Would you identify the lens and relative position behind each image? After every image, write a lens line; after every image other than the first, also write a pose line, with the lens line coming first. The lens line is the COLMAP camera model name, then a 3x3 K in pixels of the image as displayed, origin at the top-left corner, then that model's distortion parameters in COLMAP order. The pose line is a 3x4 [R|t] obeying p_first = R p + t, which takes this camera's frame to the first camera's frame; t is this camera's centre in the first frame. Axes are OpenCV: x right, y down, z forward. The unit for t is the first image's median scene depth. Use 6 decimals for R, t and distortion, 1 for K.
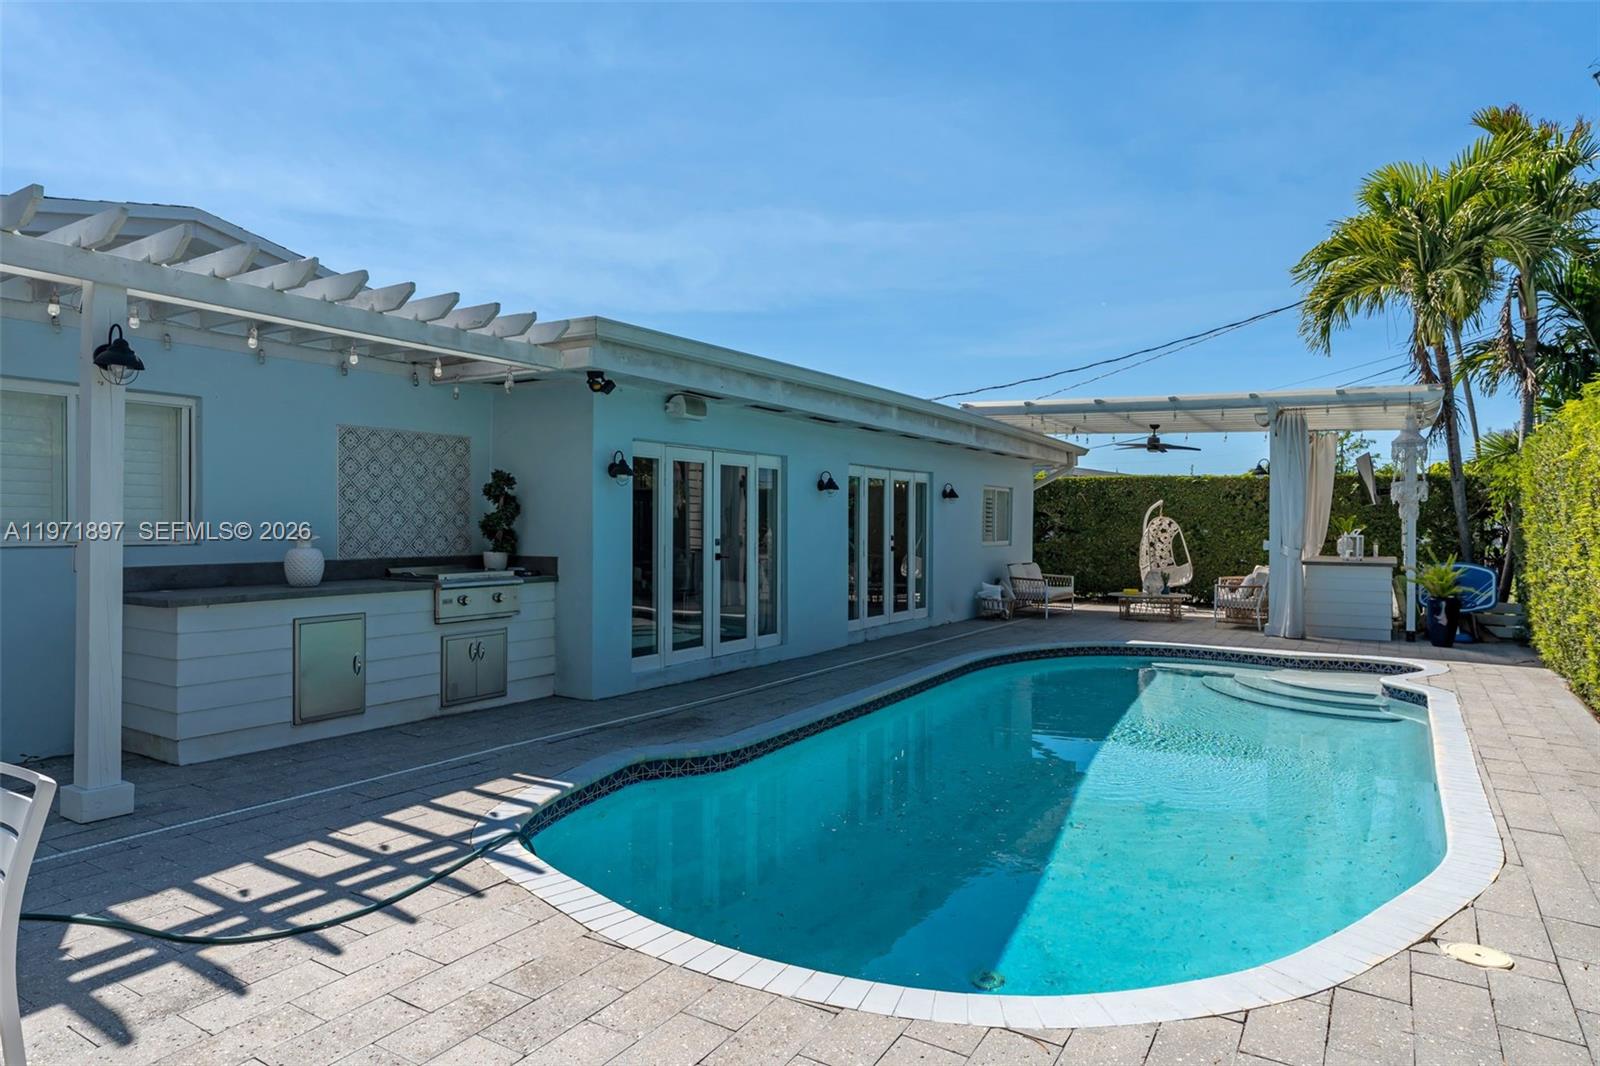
lens RADIAL K [[911.6, 0, 800.0], [0, 911.6, 533.0], [0, 0, 1]] dist [-0.000758, 0.001100]
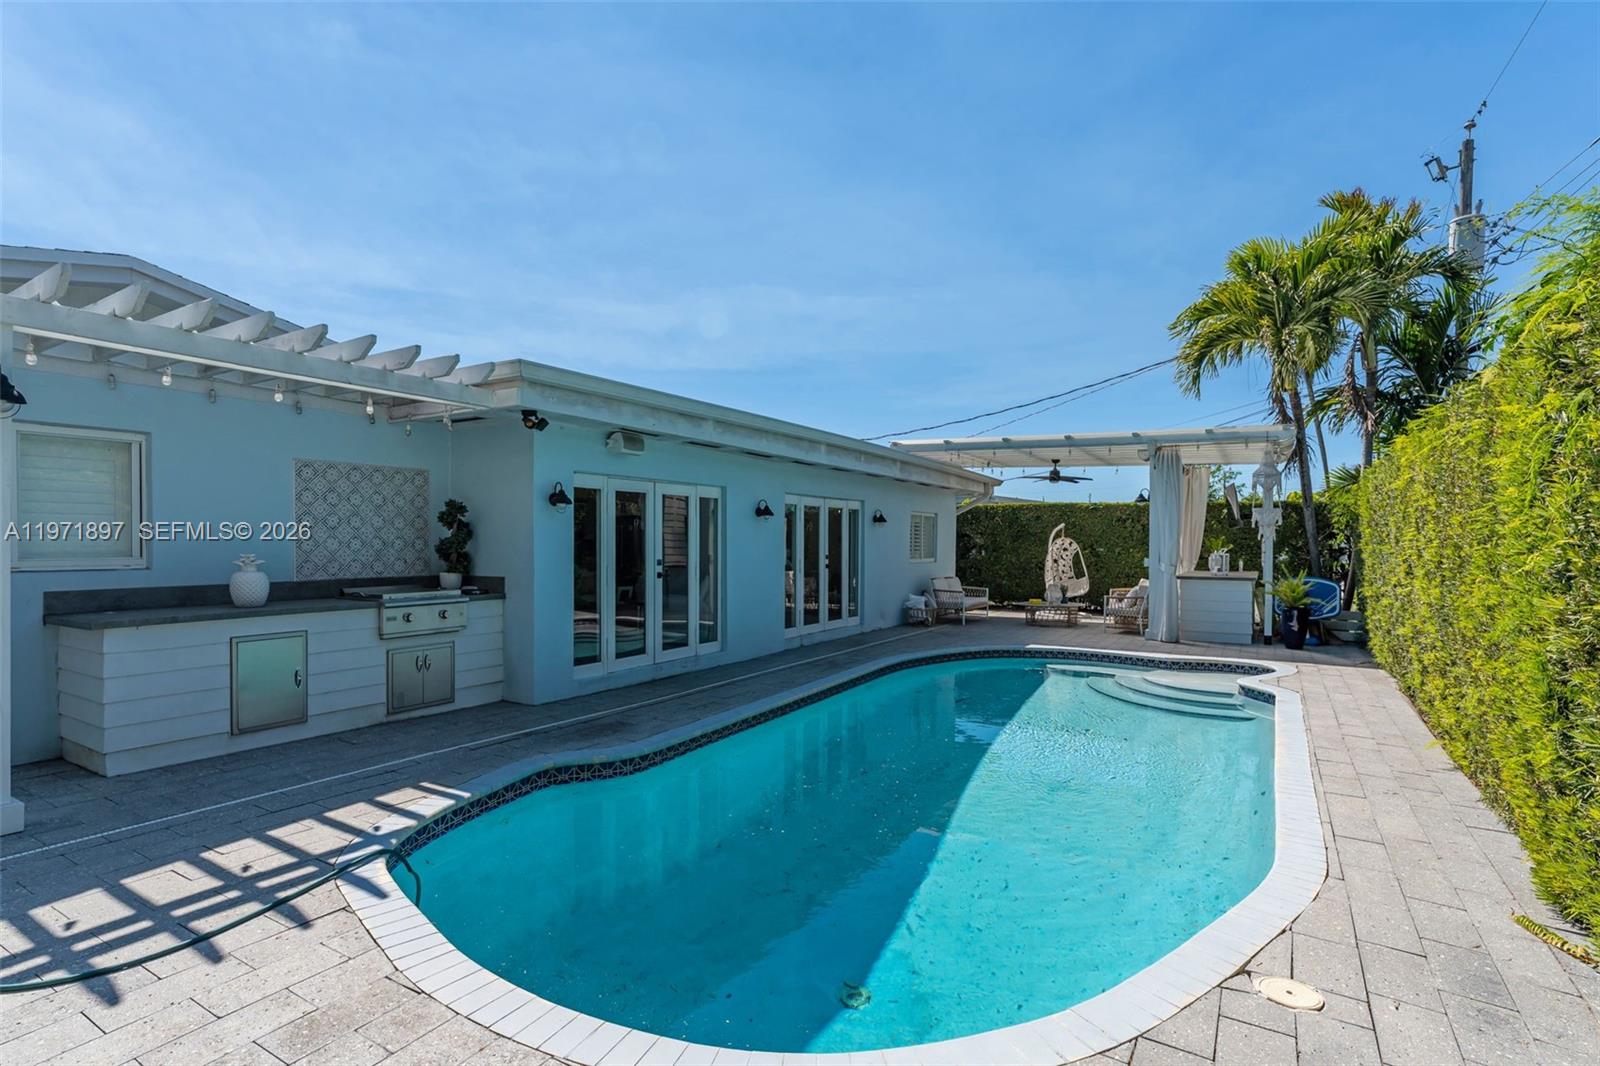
lens RADIAL K [[741.8, 0, 798.0], [0, 741.8, 555.0], [0, 0, 1]] dist [-0.000775, -0.000022]
pose [[0.999915, -0.002377, 0.012784, 0.073244], [0.002279, 0.999968, 0.007632, -0.006057], [-0.012802, -0.007602, 0.999889, 0.075322]]
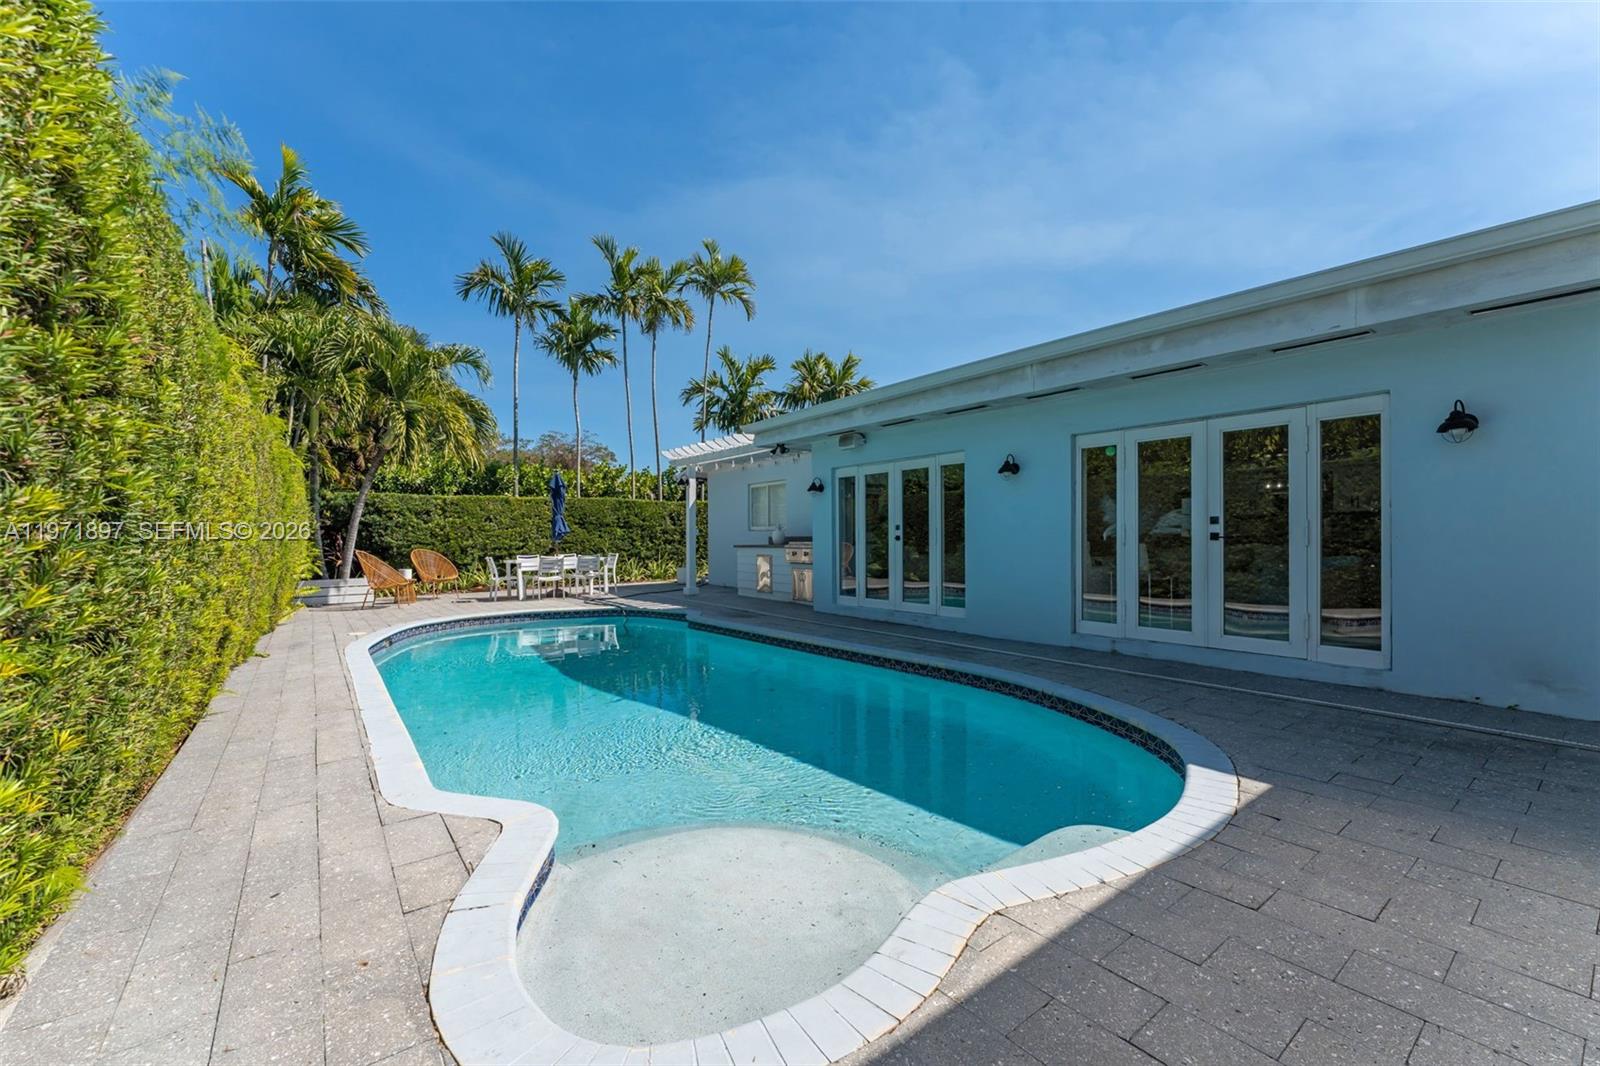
lens RADIAL K [[645.7, 0, 795.5], [0, 645.7, 536.1], [0, 0, 1]] dist [-0.000736, 0.000113]
pose [[-0.343881, 0.016046, -0.938876, 0.903968], [0.017012, 0.999796, 0.010856, 0.009492], [0.938859, -0.012239, -0.344084, 1.227198]]
